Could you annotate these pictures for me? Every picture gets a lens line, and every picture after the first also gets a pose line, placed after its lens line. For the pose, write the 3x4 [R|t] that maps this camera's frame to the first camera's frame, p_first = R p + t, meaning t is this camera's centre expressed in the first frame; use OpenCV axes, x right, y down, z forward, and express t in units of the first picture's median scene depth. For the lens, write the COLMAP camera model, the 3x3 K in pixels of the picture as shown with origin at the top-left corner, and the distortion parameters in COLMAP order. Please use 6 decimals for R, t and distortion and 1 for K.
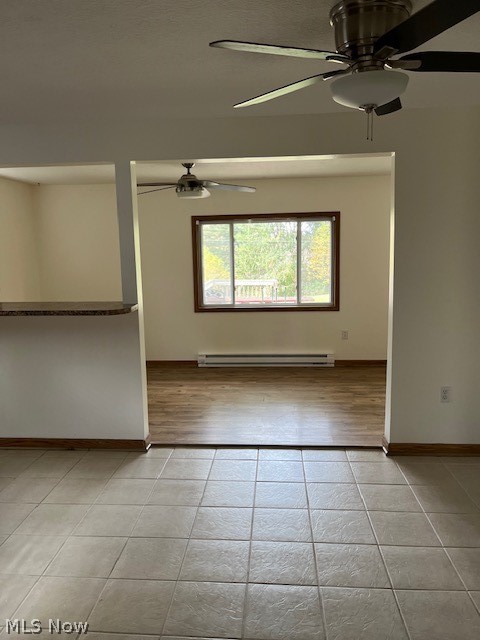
lens RADIAL K [[487.0, 0, 237.0], [0, 487.0, 321.3], [0, 0, 1]] dist [0.065530, -0.080381]
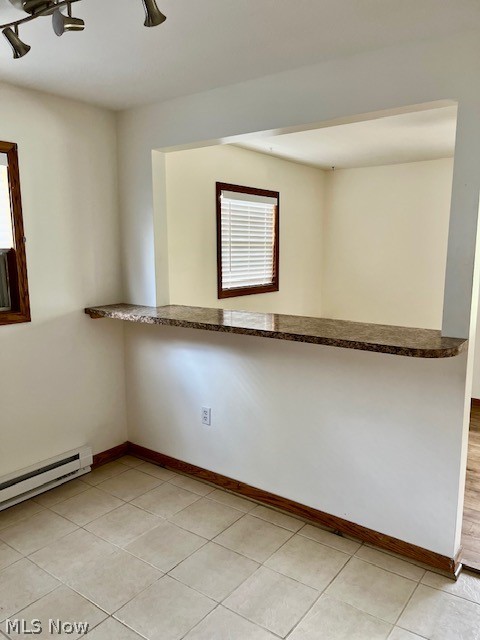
lens RADIAL K [[487.0, 0, 237.0], [0, 487.0, 321.3], [0, 0, 1]] dist [0.065530, -0.080381]
pose [[0.848395, 0.098750, -0.520072, -0.092112], [-0.095247, 0.994889, 0.033531, -0.034496], [0.520724, 0.021088, 0.853464, 0.237711]]
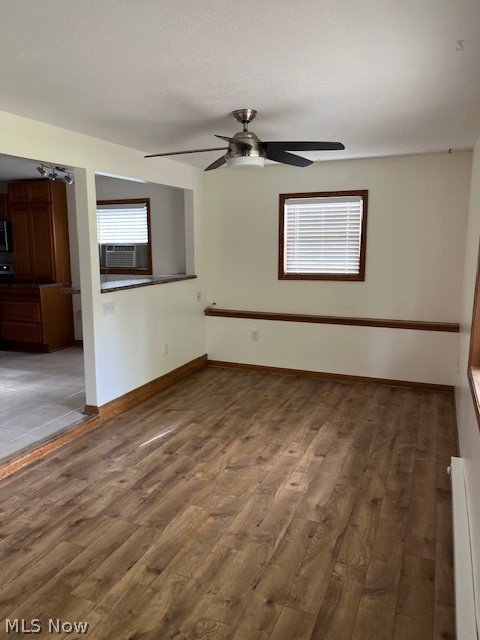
lens RADIAL K [[487.0, 0, 237.0], [0, 487.0, 321.3], [0, 0, 1]] dist [0.065530, -0.080381]
pose [[-0.296594, 0.174780, -0.938874, 0.533313], [-0.131534, 0.966265, 0.221431, -0.180547], [0.945902, 0.189169, -0.263599, 1.120835]]
